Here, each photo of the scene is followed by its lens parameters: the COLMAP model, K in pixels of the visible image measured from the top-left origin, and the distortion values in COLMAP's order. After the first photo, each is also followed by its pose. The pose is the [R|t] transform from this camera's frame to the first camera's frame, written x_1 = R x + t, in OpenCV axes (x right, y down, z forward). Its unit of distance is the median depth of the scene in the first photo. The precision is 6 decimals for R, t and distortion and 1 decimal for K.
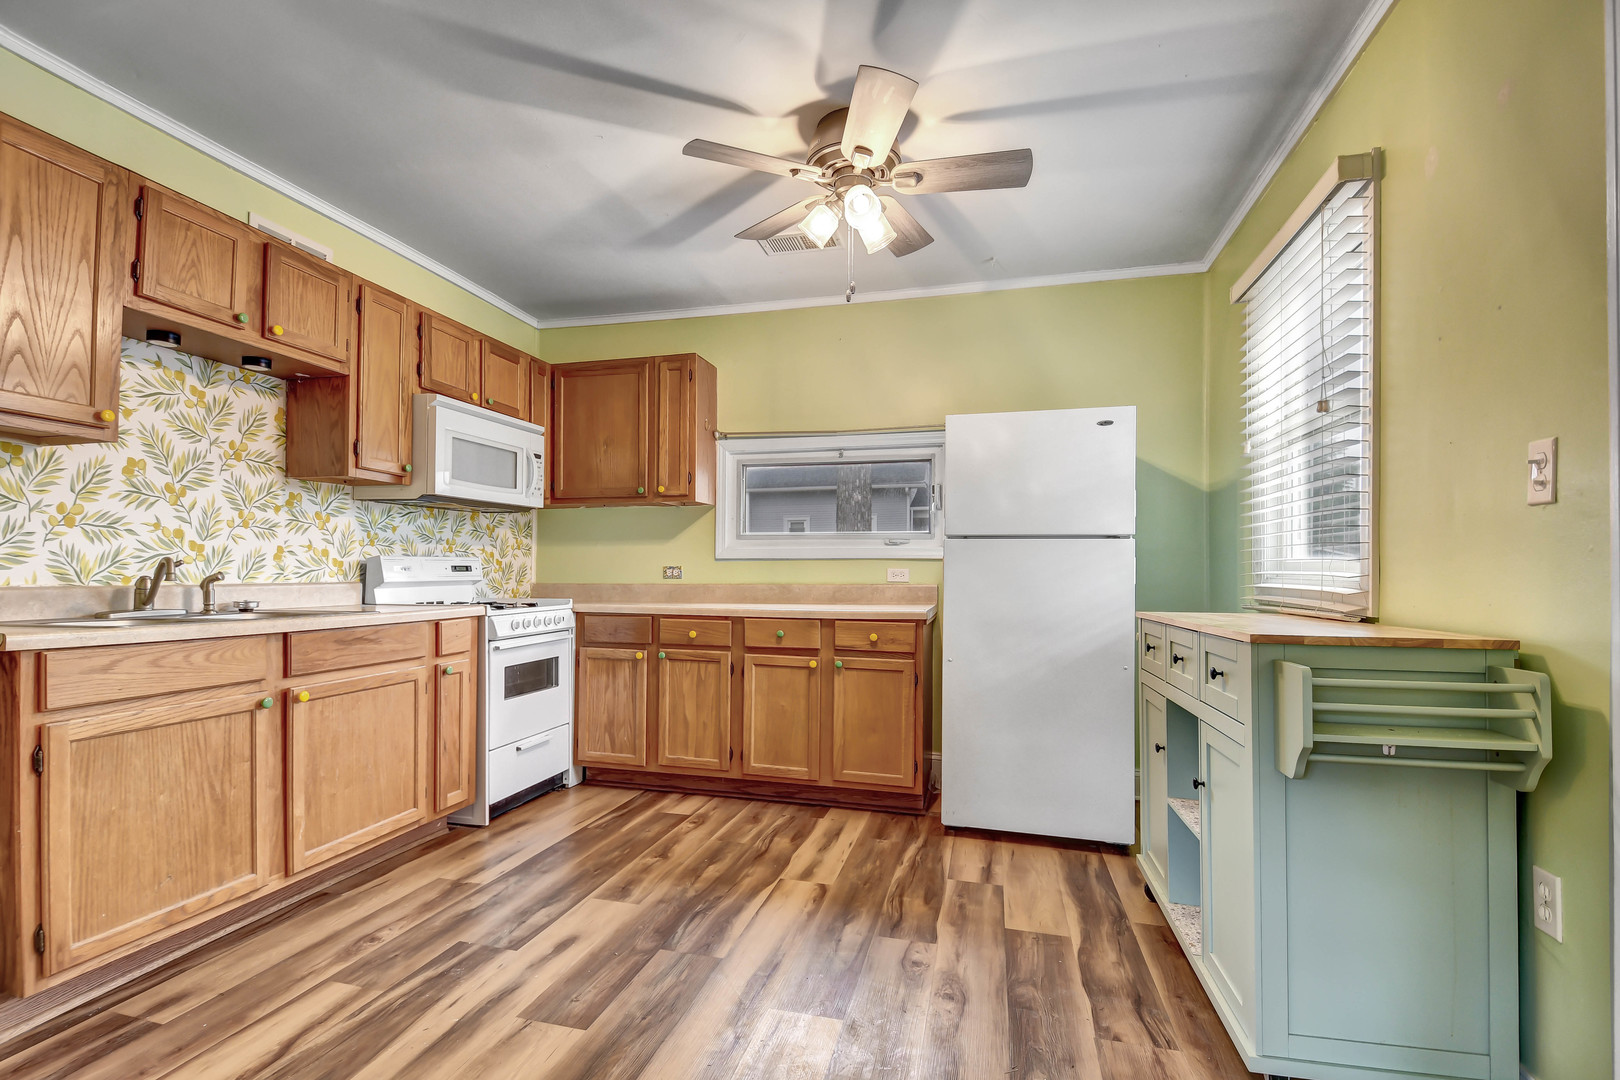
lens RADIAL K [[746.1, 0, 793.8], [0, 746.1, 572.1], [0, 0, 1]] dist [0.031647, -0.025175]
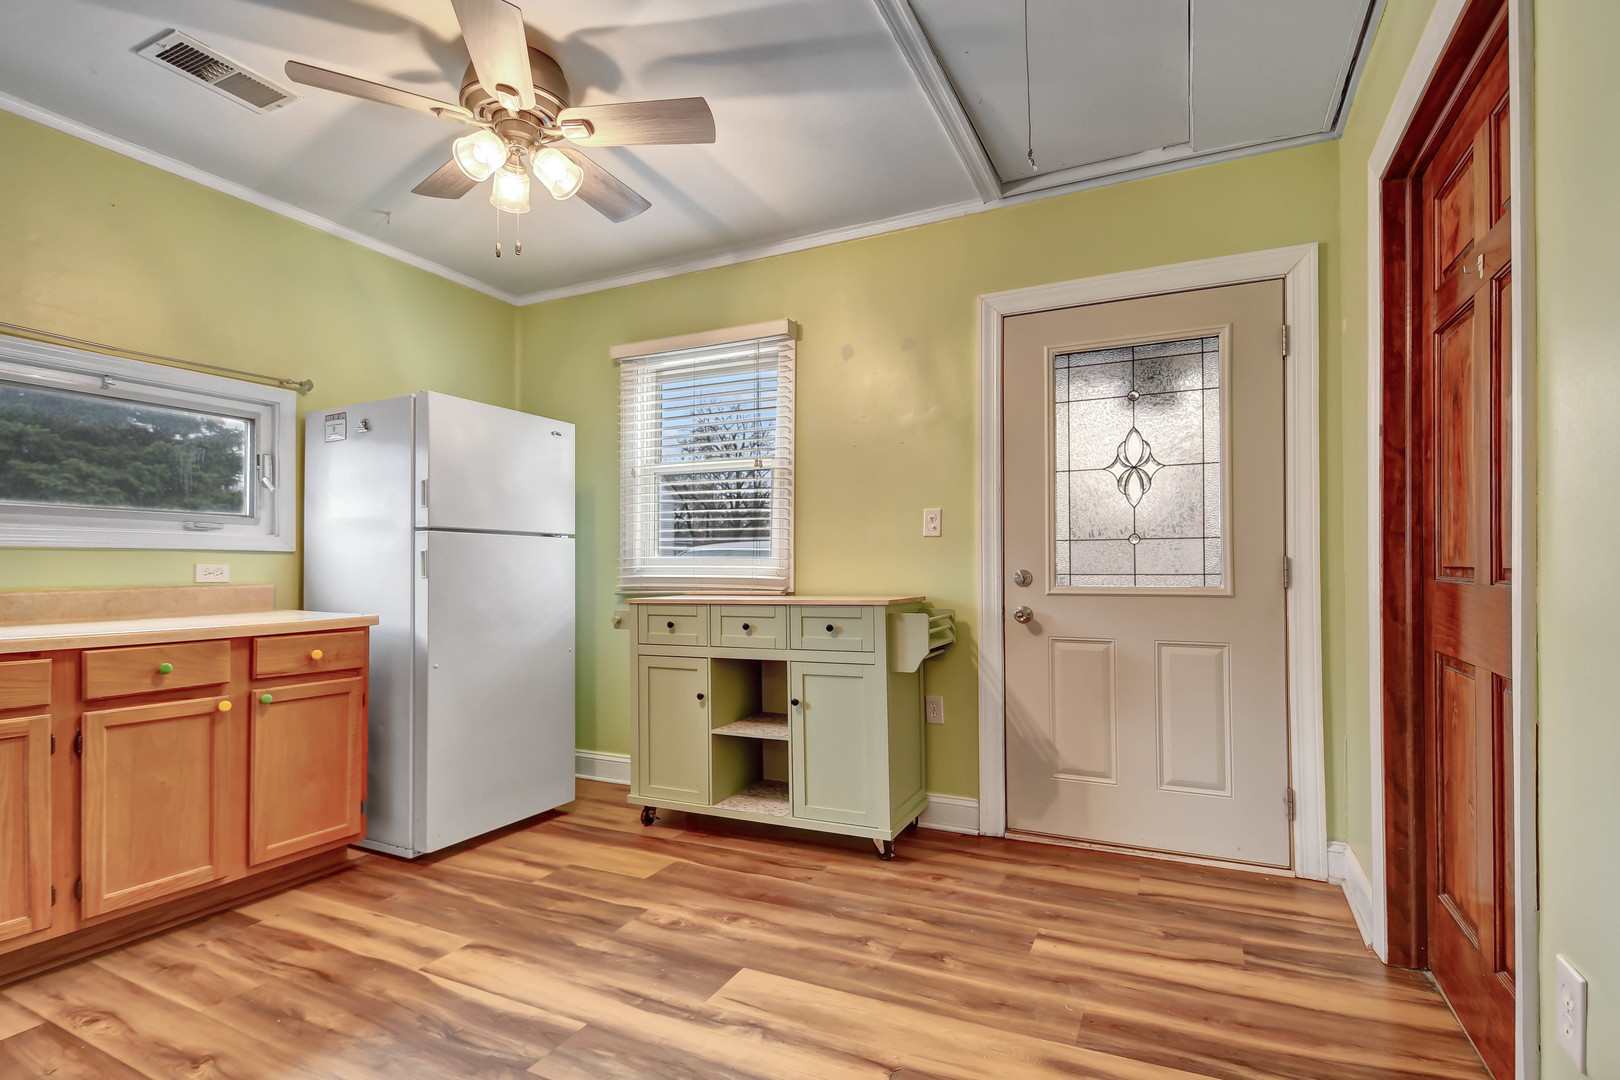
lens RADIAL K [[746.1, 0, 793.8], [0, 746.1, 572.1], [0, 0, 1]] dist [0.031647, -0.025175]
pose [[0.236767, -0.013165, 0.971477, -0.582469], [0.003503, 0.999913, 0.012696, -0.005281], [-0.971560, 0.000397, 0.236792, 0.386291]]
